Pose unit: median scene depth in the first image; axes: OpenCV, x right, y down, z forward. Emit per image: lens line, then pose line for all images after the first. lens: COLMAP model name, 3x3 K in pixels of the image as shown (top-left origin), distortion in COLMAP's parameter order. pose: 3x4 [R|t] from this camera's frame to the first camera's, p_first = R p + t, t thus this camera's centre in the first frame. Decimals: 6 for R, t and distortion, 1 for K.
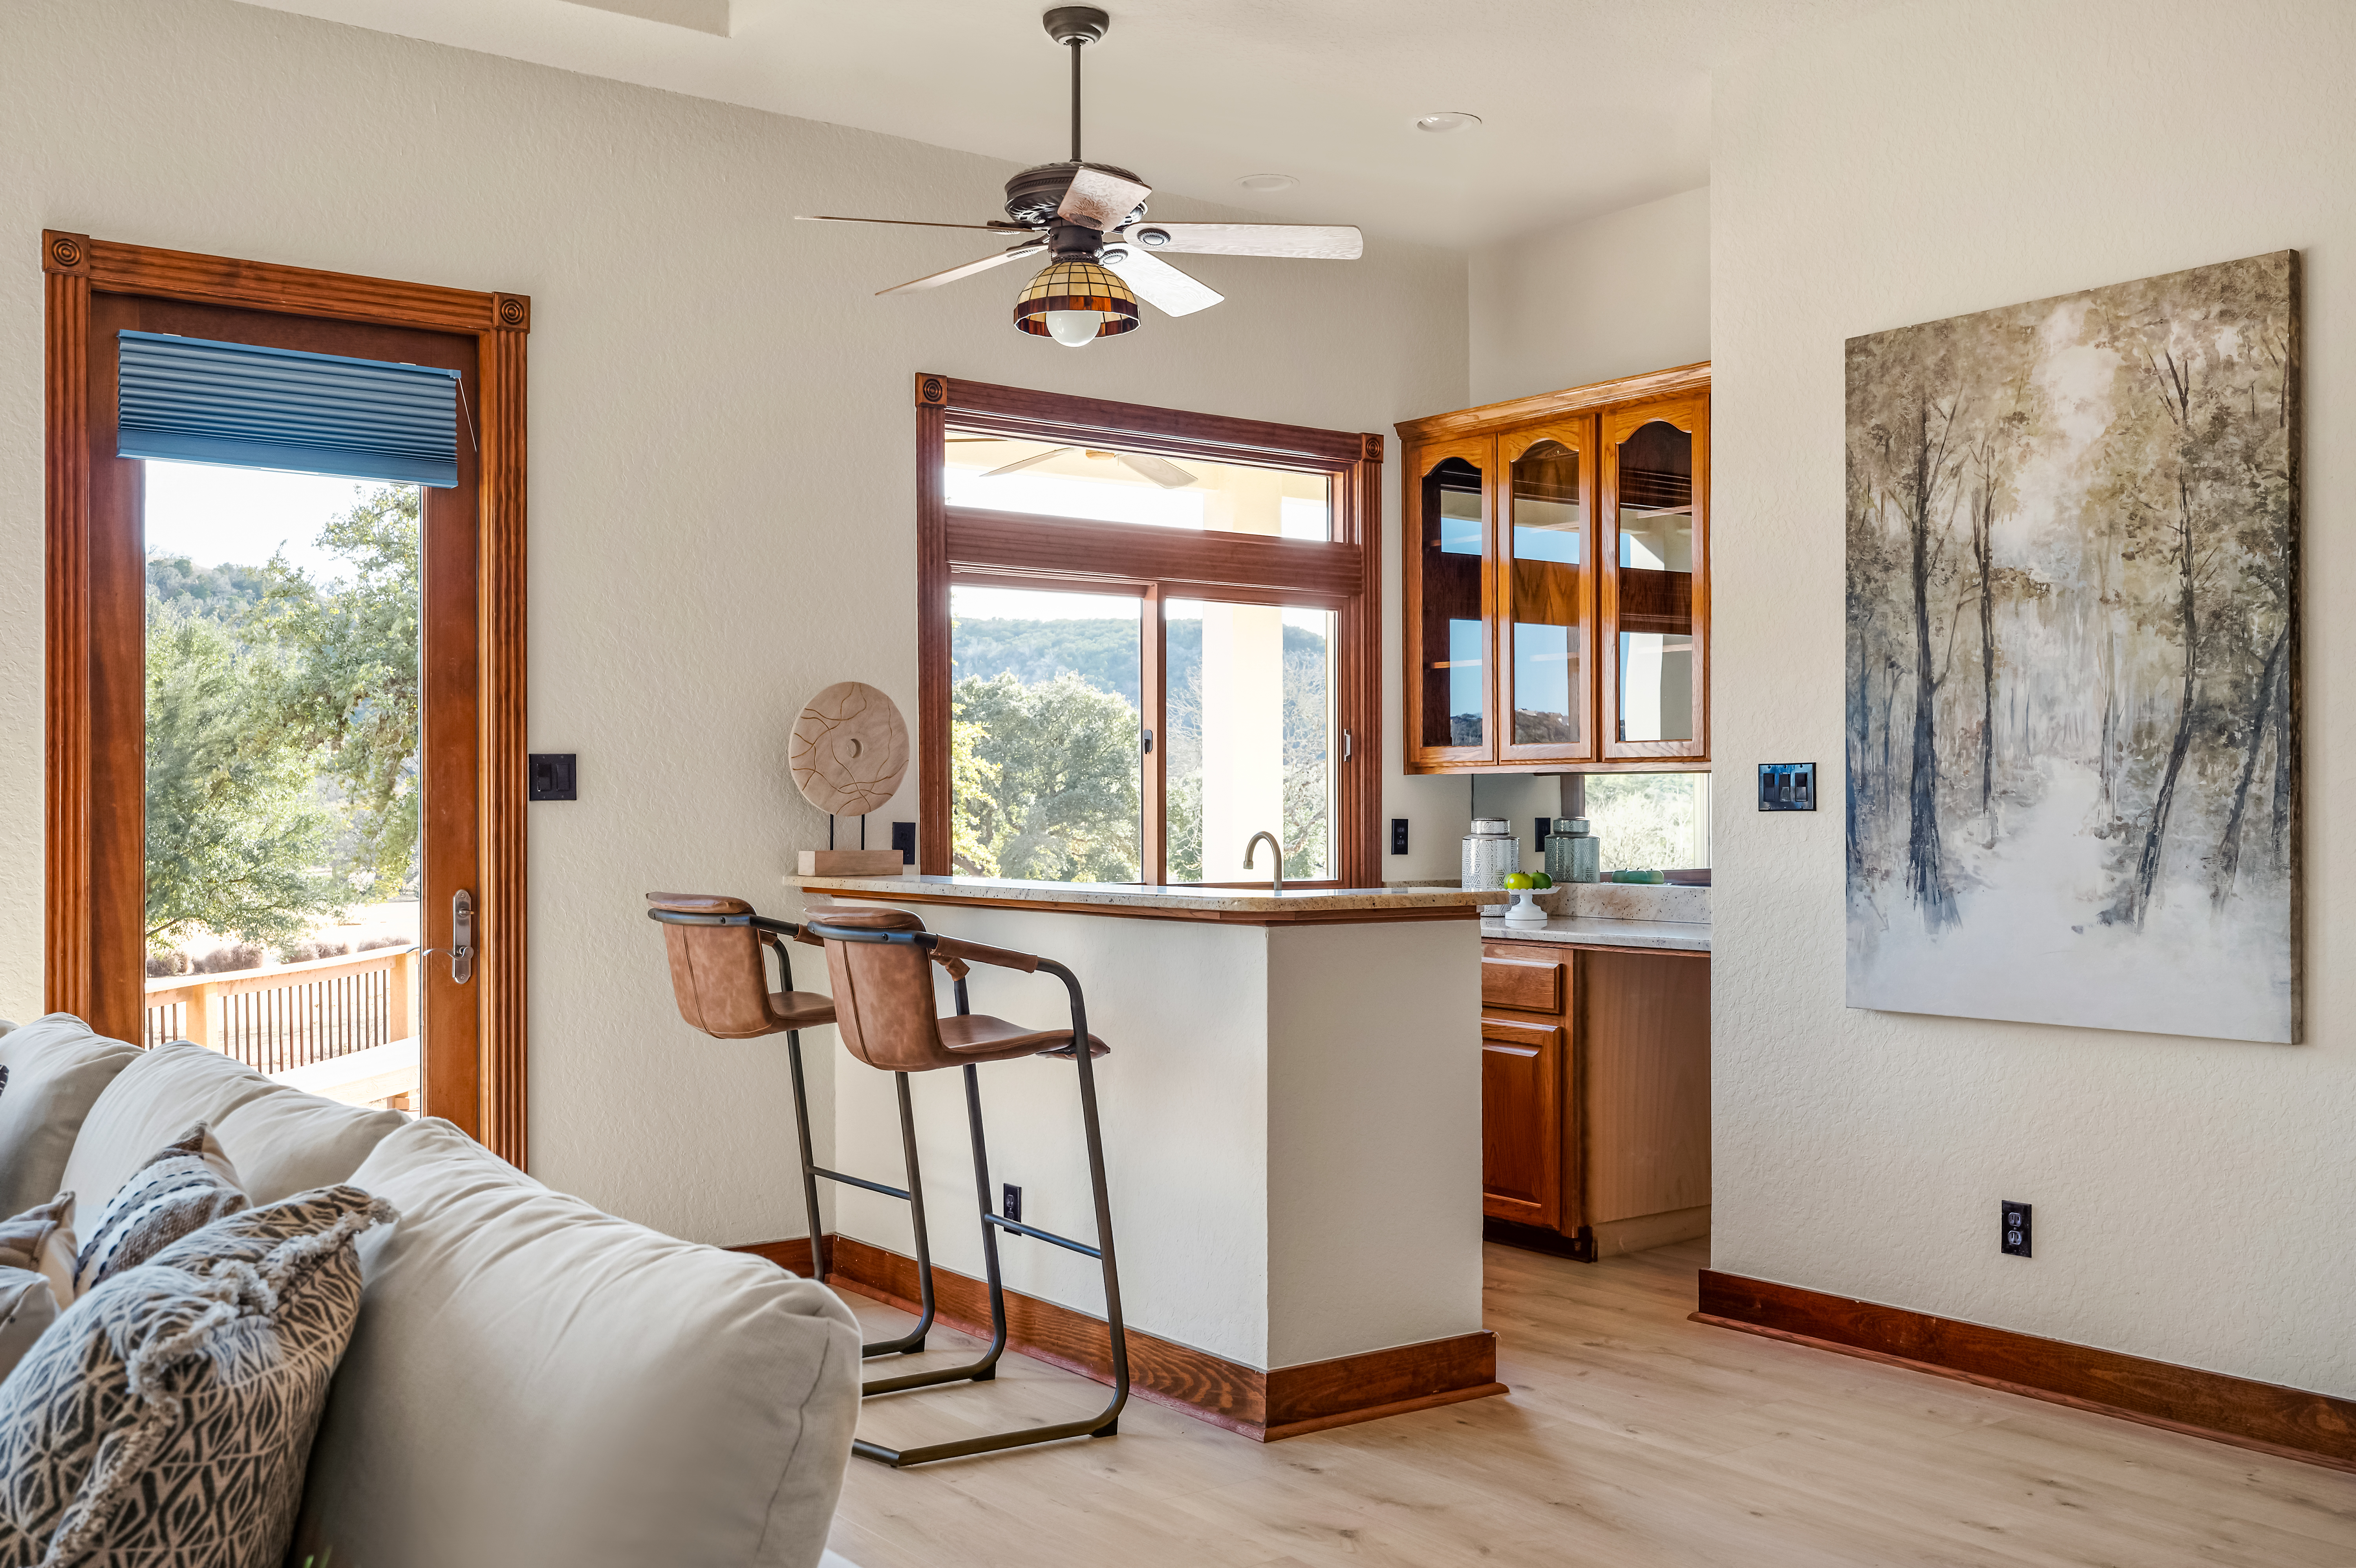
lens RADIAL K [[2233.0, 0, 1181.9], [0, 2233.0, 798.6], [0, 0, 1]] dist [0.010282, 0.000000]
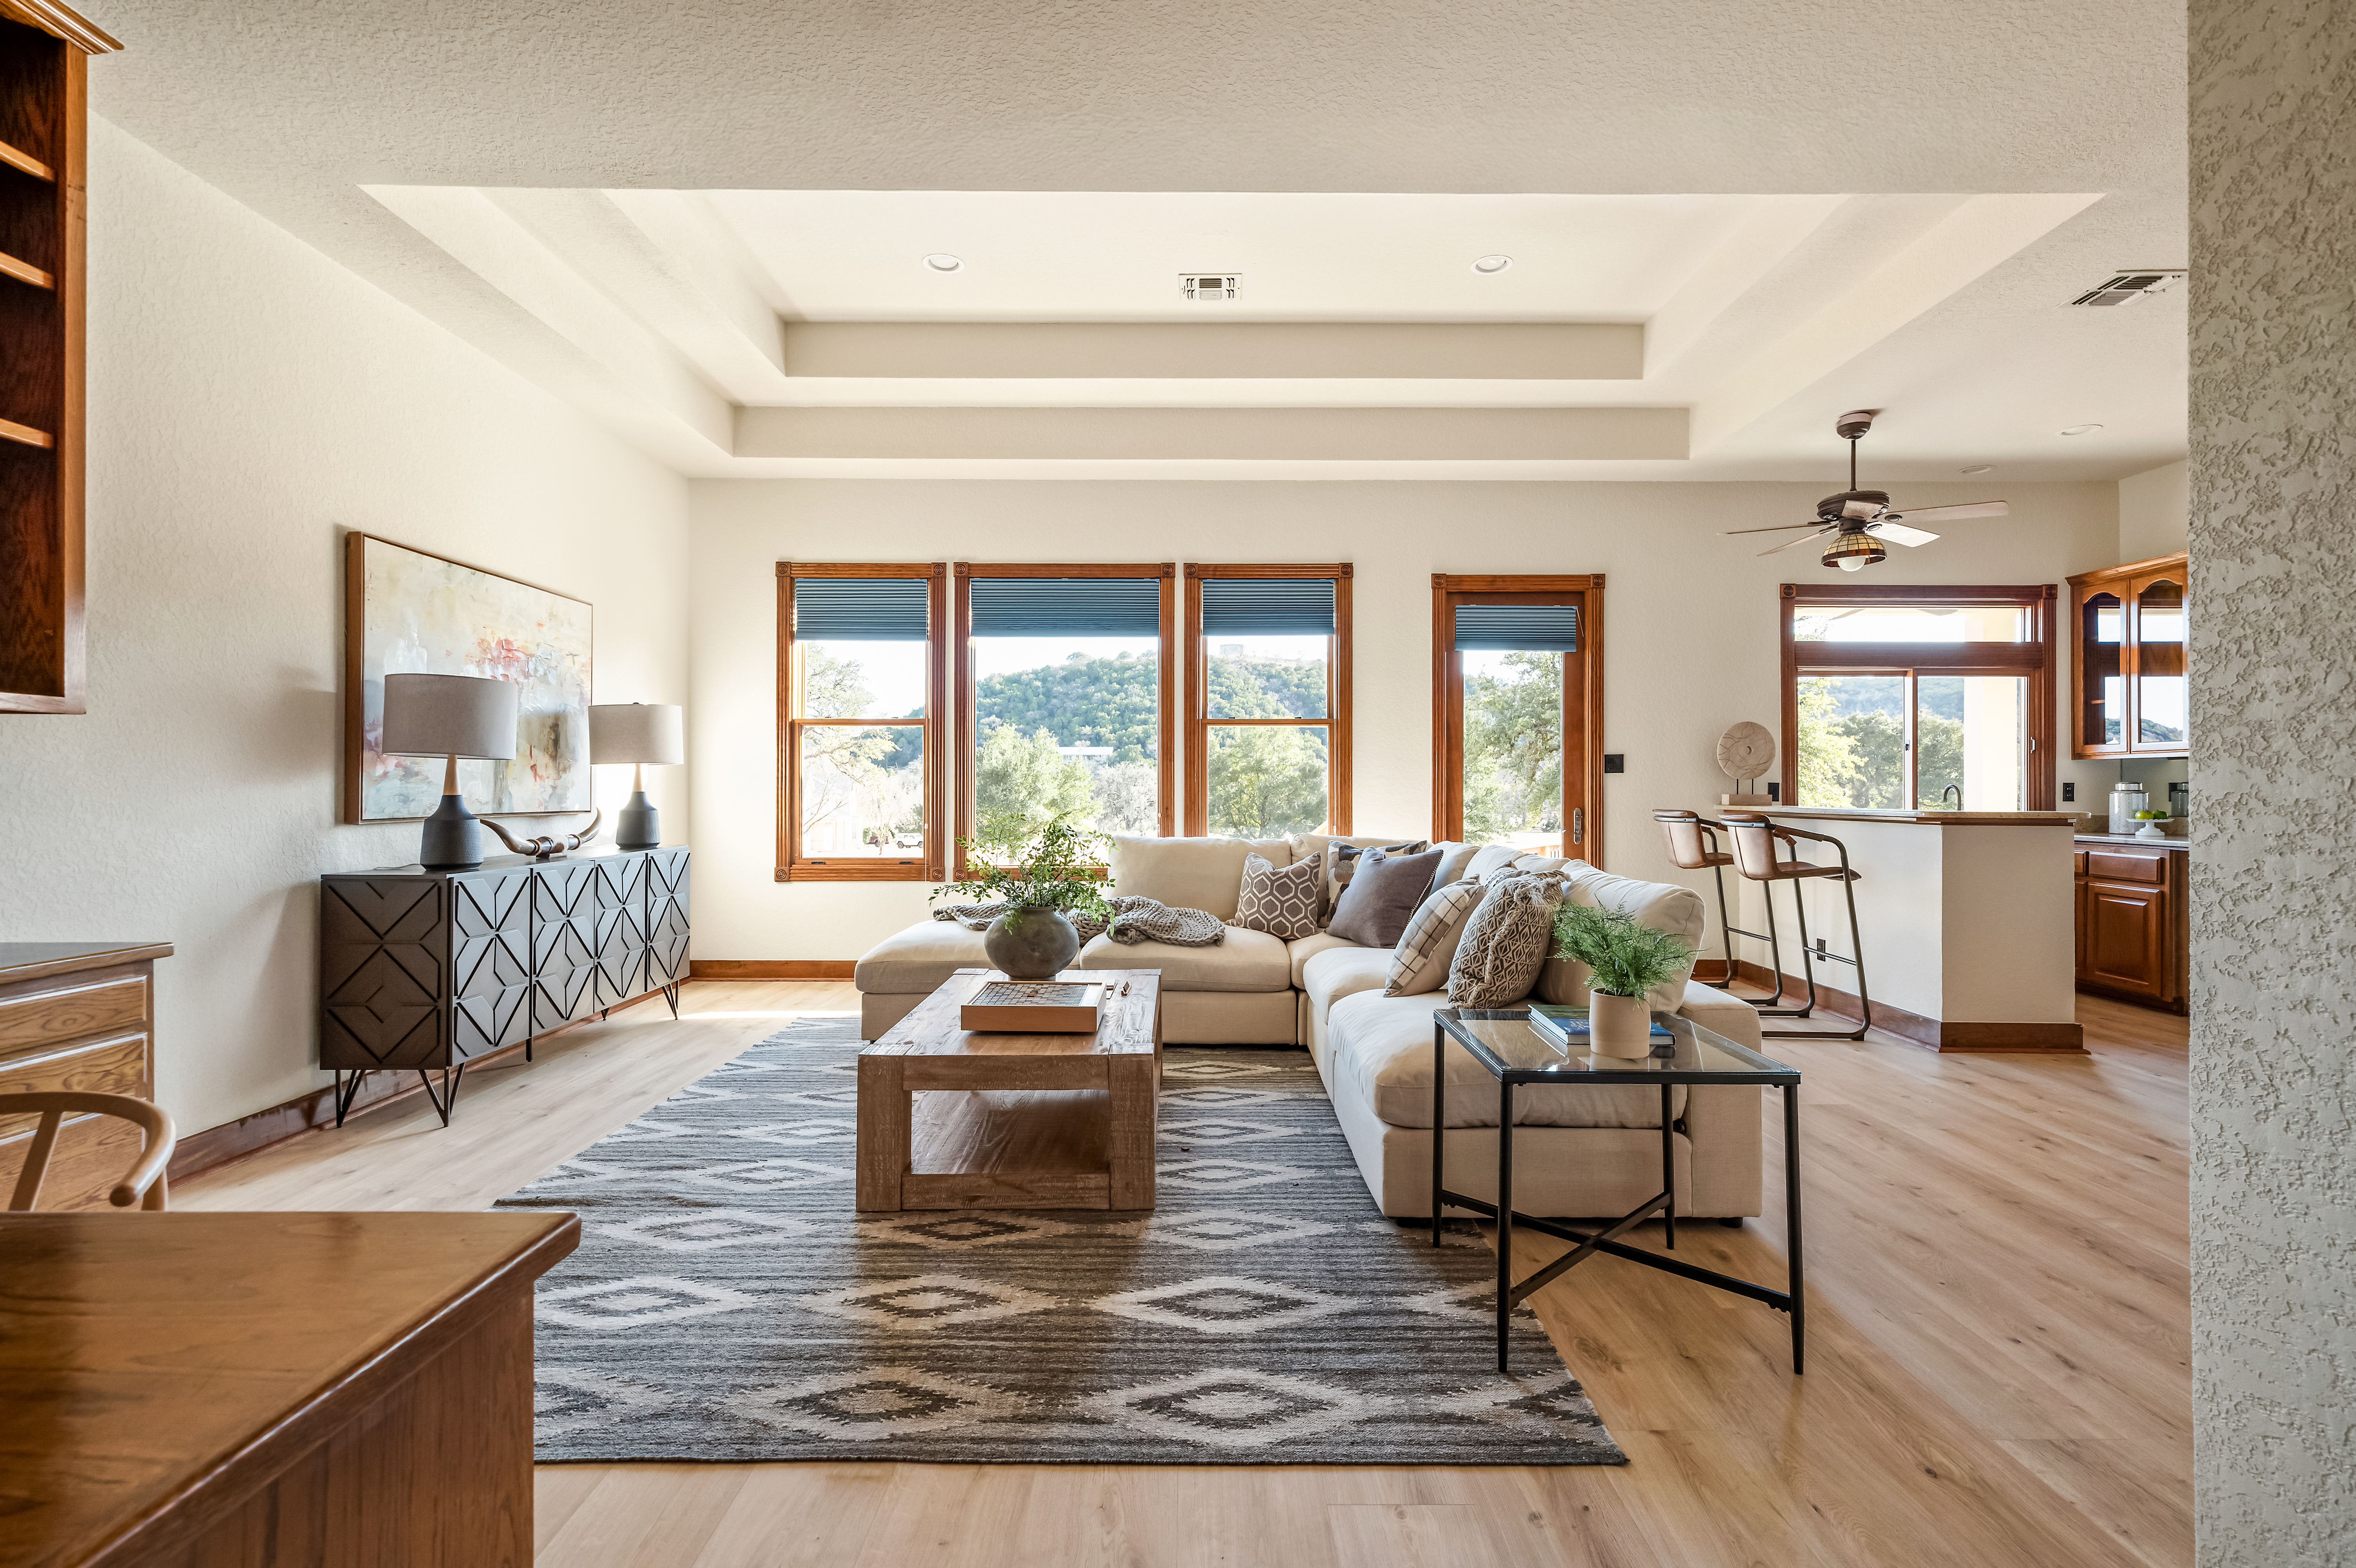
lens RADIAL K [[1085.3, 0, 1189.6], [0, 1085.3, 792.8], [0, 0, 1]] dist [-0.000320, 0.001105]
pose [[0.799443, 0.006087, -0.600711, 0.074440], [0.000188, 0.999946, 0.010383, 0.011224], [0.600742, -0.008414, 0.799399, -0.277624]]
